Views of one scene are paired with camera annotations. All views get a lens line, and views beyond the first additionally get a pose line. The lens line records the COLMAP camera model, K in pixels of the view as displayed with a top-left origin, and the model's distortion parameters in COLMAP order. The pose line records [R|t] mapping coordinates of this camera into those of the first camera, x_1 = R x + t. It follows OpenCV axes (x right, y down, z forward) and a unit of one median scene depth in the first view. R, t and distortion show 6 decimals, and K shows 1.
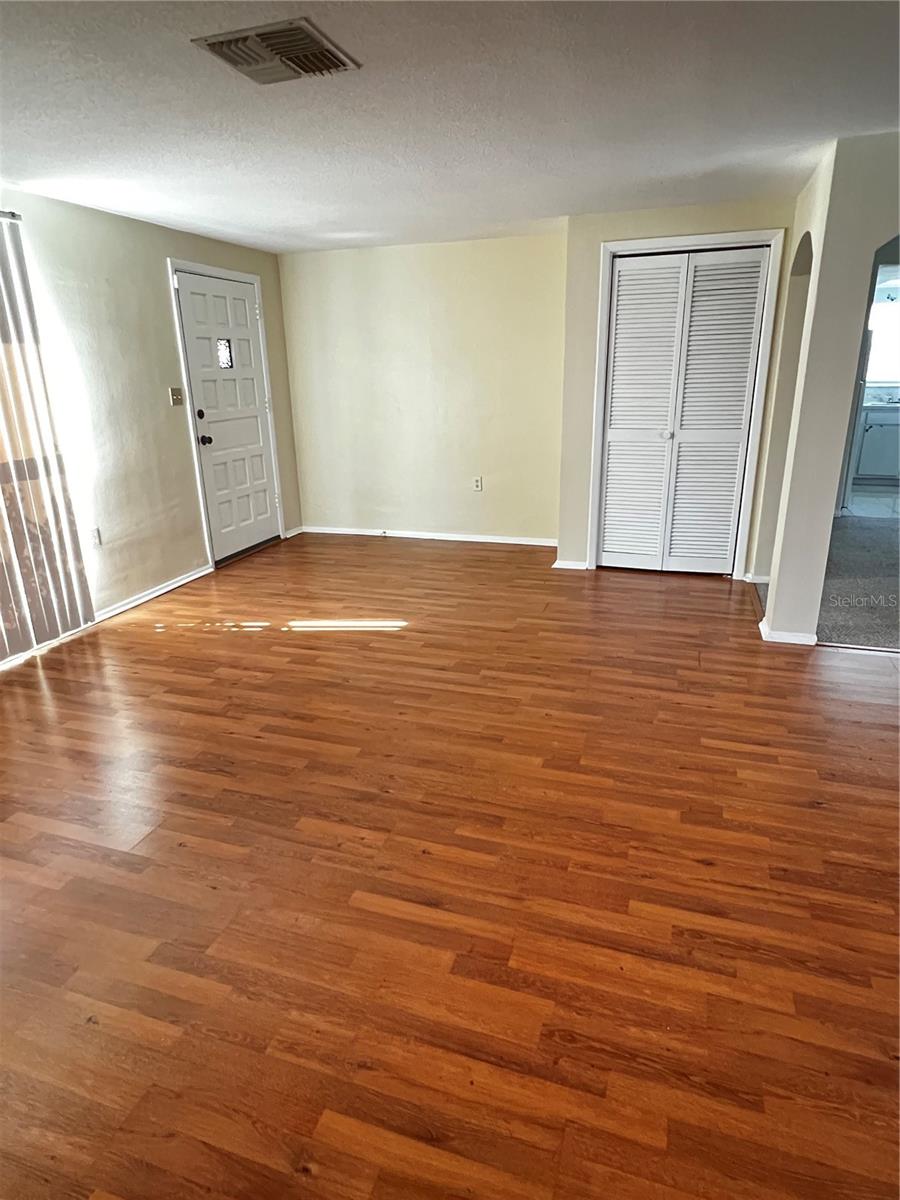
lens RADIAL K [[693.0, 0, 449.0], [0, 693.0, 599.5], [0, 0, 1]] dist [-0.007494, -0.000106]
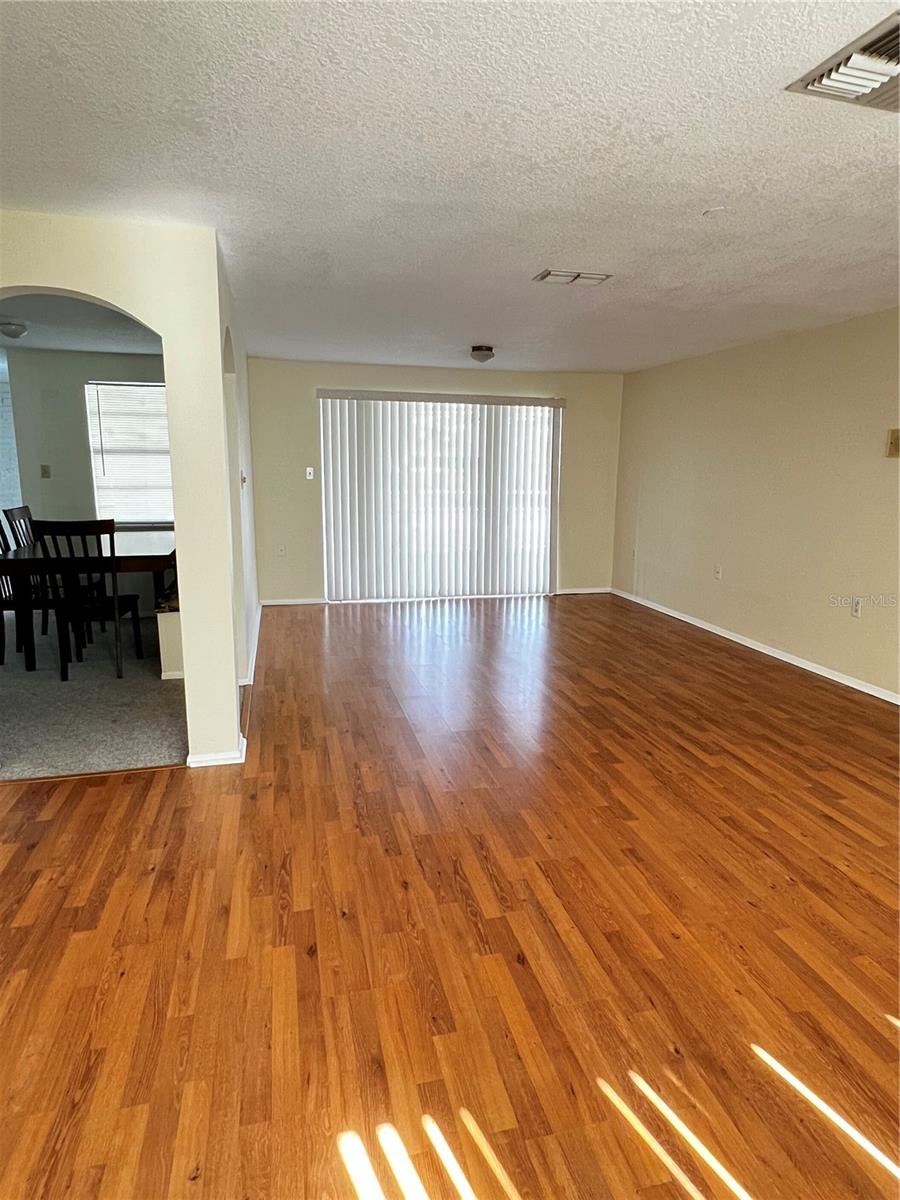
lens RADIAL K [[693.0, 0, 452.2], [0, 693.0, 597.3], [0, 0, 1]] dist [-0.007494, -0.000106]
pose [[-0.538991, -0.149140, 0.829003, -0.589316], [0.268444, 0.902465, 0.336890, -0.544909], [-0.798390, 0.404122, -0.446385, 1.689414]]
